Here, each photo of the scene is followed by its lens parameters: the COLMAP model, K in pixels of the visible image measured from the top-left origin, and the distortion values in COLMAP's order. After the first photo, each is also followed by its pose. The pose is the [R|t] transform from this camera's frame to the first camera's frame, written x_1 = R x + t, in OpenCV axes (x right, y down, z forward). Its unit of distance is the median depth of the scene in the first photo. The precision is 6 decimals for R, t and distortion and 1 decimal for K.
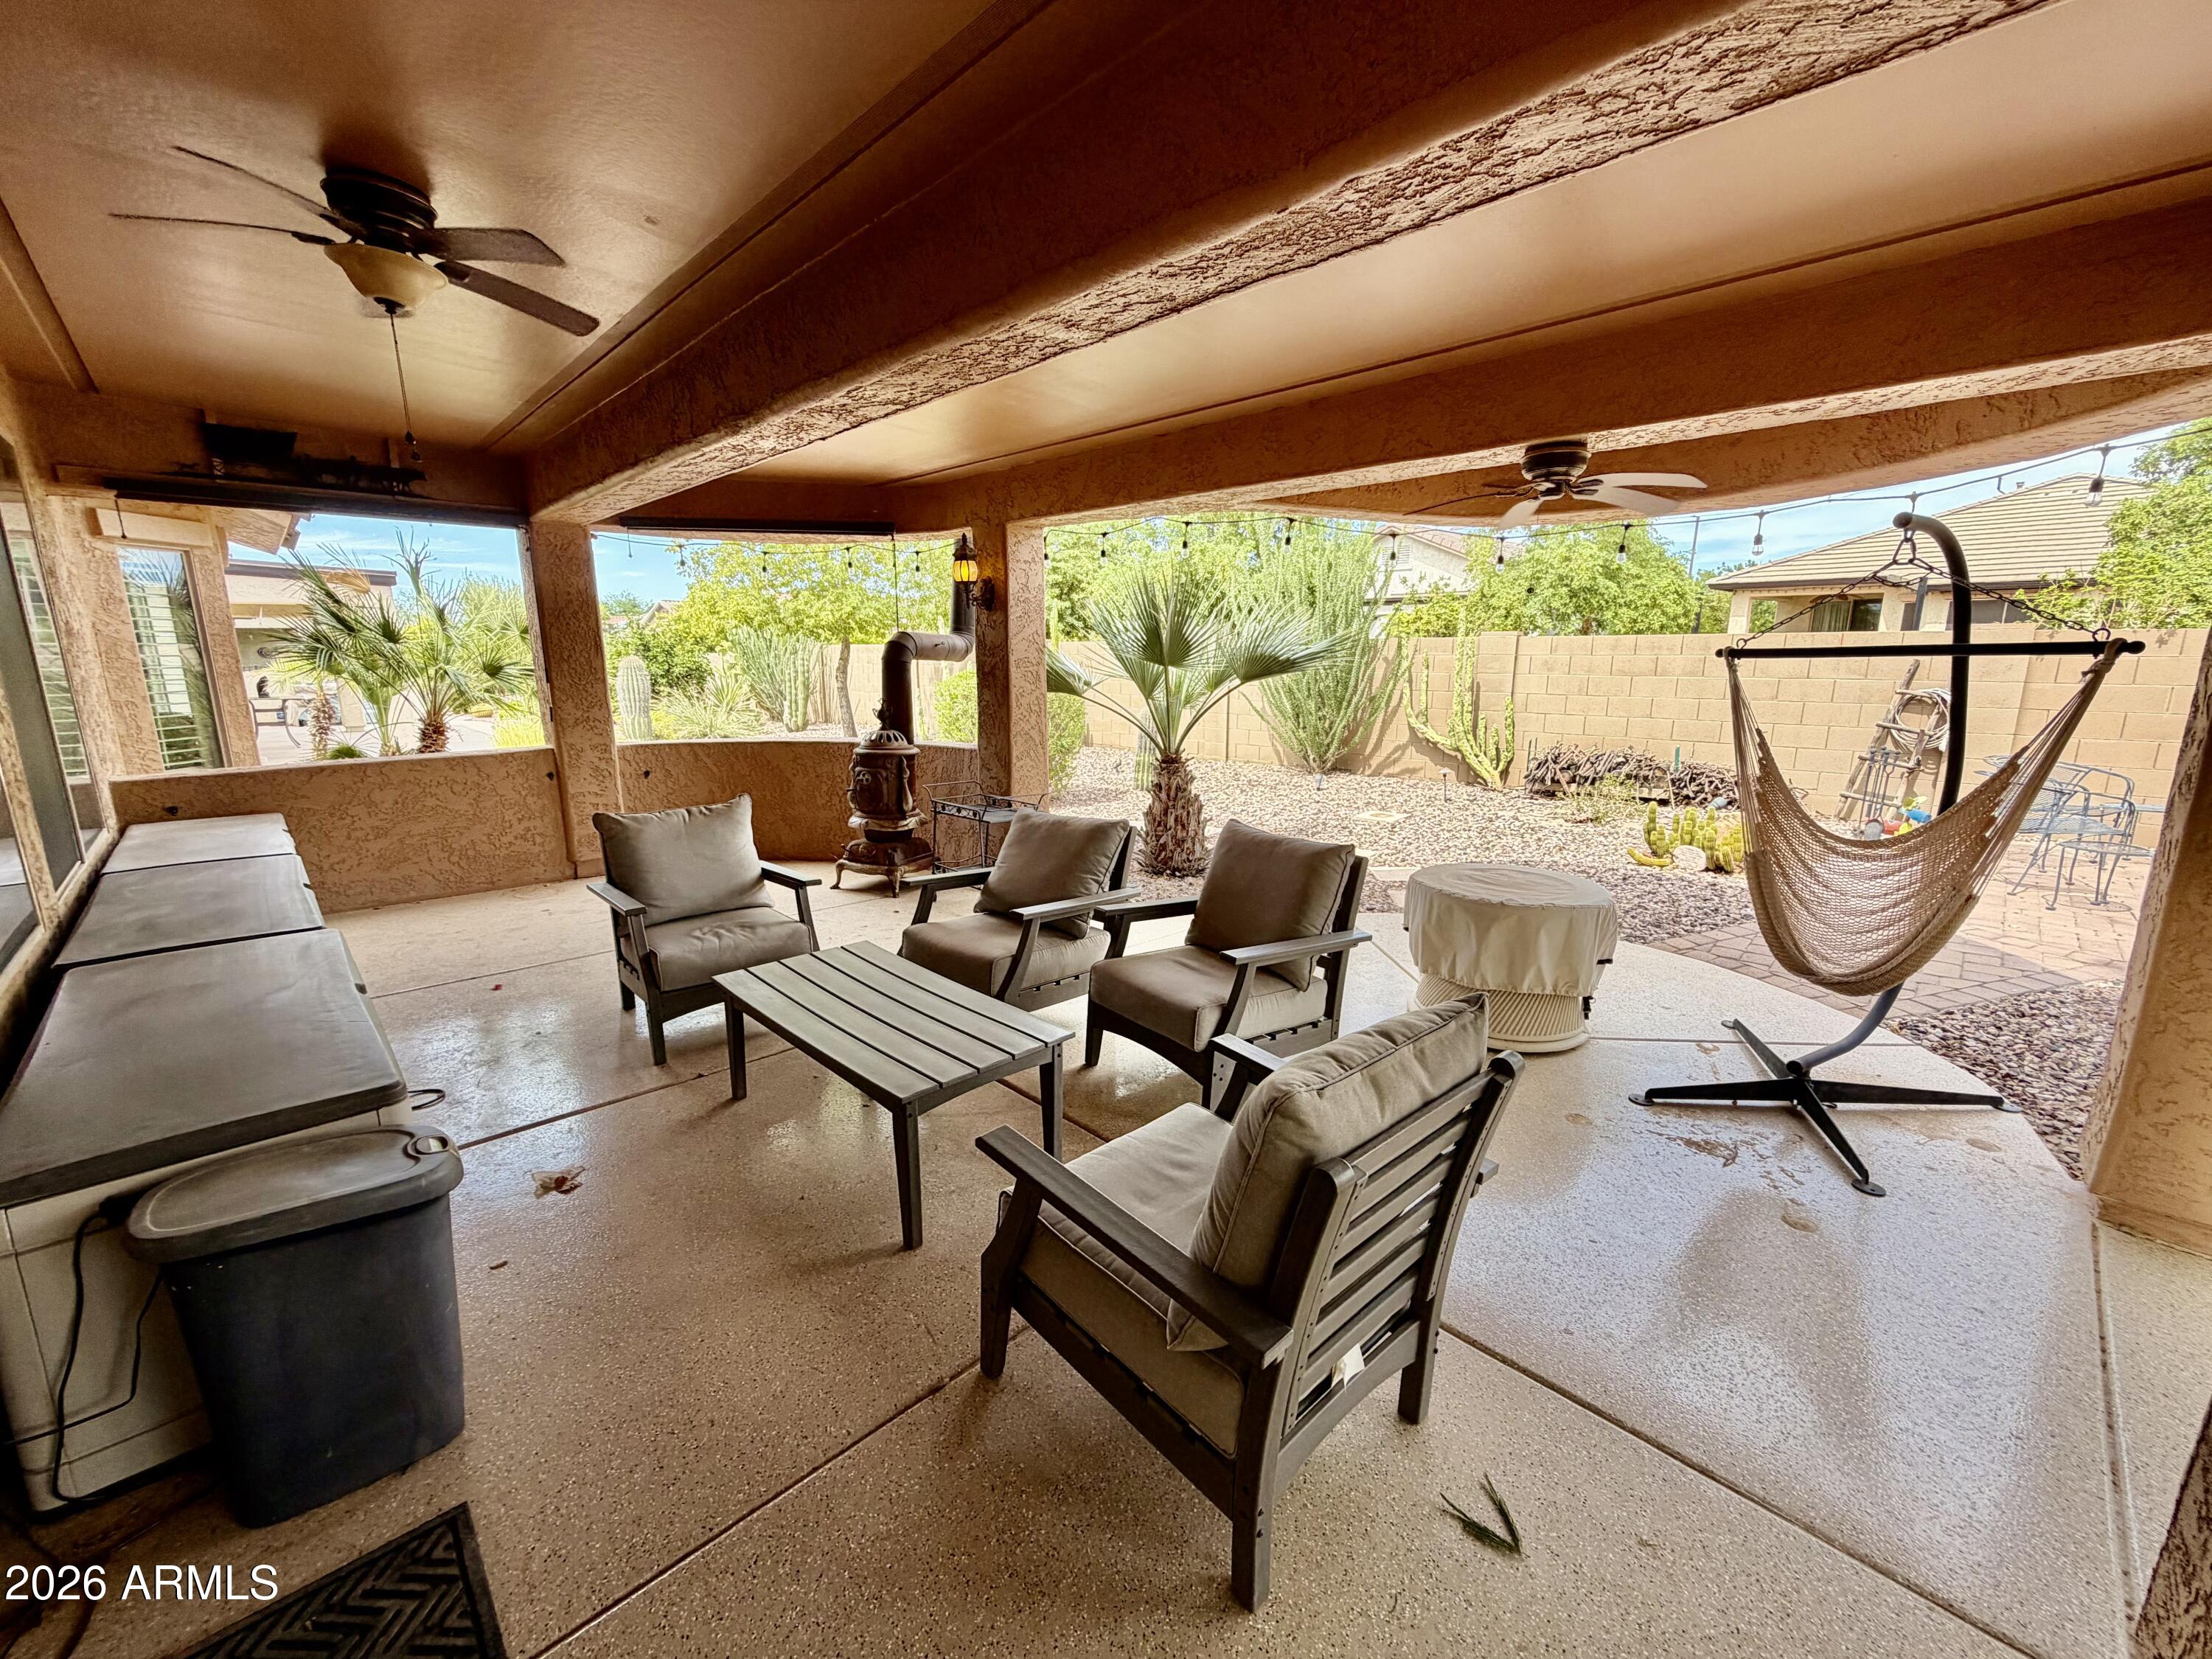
lens RADIAL K [[882.3, 0, 1103.0], [0, 882.3, 826.1], [0, 0, 1]] dist [-0.002213, 0.001932]
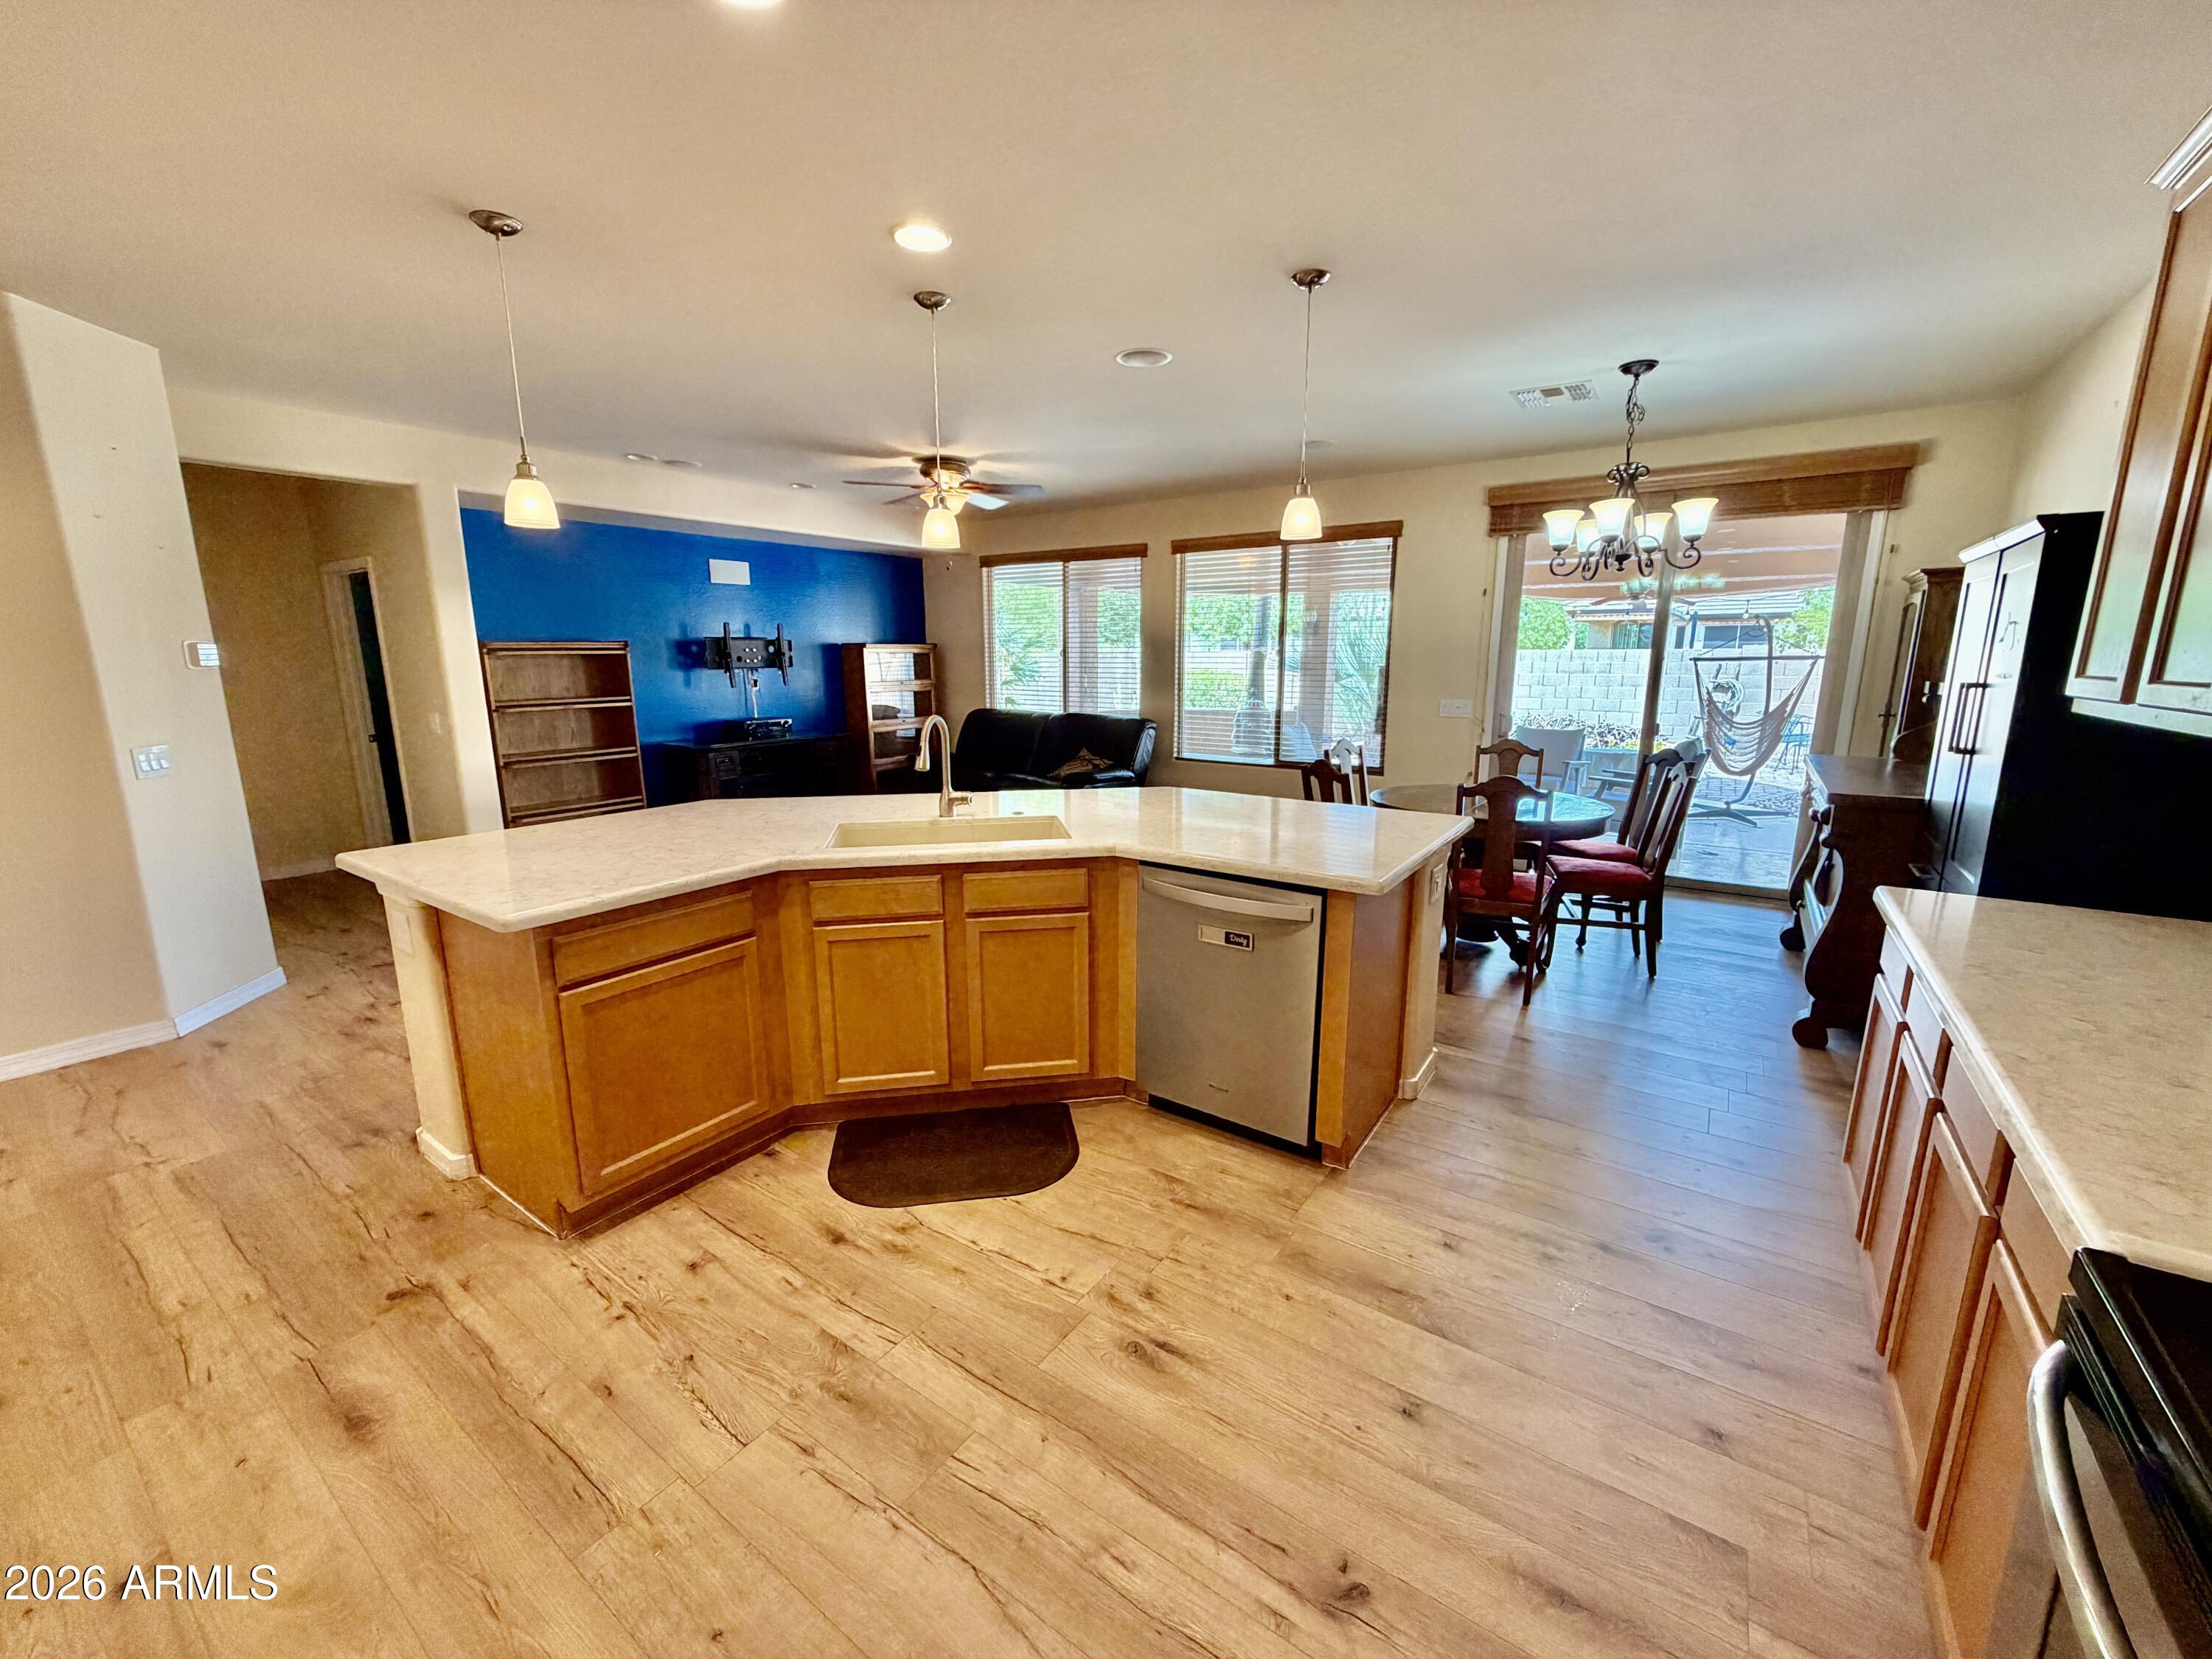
lens RADIAL K [[882.3, 0, 1107.1], [0, 882.3, 829.1], [0, 0, 1]] dist [-0.002213, 0.001932]
pose [[0.981784, -0.031506, 0.187370, -0.670019], [0.032326, 0.999477, -0.001324, 0.114000], [-0.187230, 0.007356, 0.982288, -0.556703]]
